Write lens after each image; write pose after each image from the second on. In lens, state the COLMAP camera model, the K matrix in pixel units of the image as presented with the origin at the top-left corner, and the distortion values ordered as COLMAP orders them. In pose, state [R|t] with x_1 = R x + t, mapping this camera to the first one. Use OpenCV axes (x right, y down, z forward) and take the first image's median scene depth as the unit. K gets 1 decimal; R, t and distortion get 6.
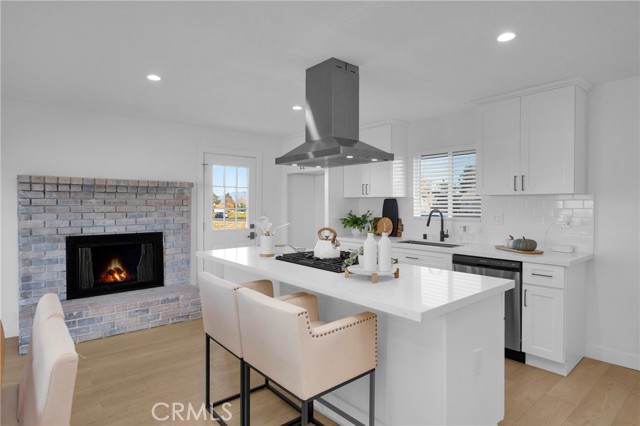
lens RADIAL K [[360.7, 0, 320.5], [0, 360.7, 208.7], [0, 0, 1]] dist [-0.000255, 0.001007]
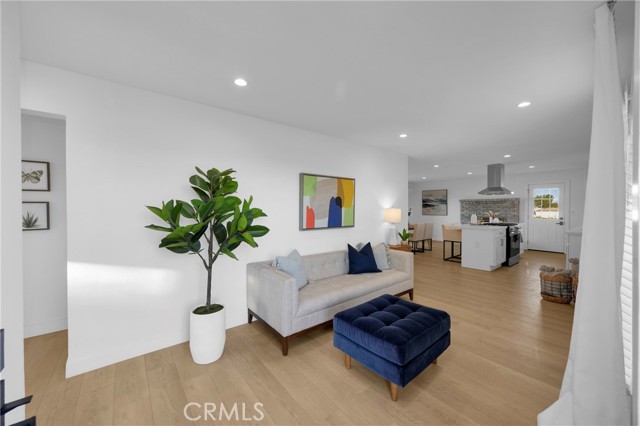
lens RADIAL K [[244.5, 0, 320.0], [0, 244.5, 208.7], [0, 0, 1]] dist [-0.003090, -0.000351]
pose [[-0.012649, 0.003045, -0.999915, 1.528957], [-0.009778, 0.999947, 0.003169, 0.006216], [0.999872, 0.009817, -0.012619, -0.377171]]
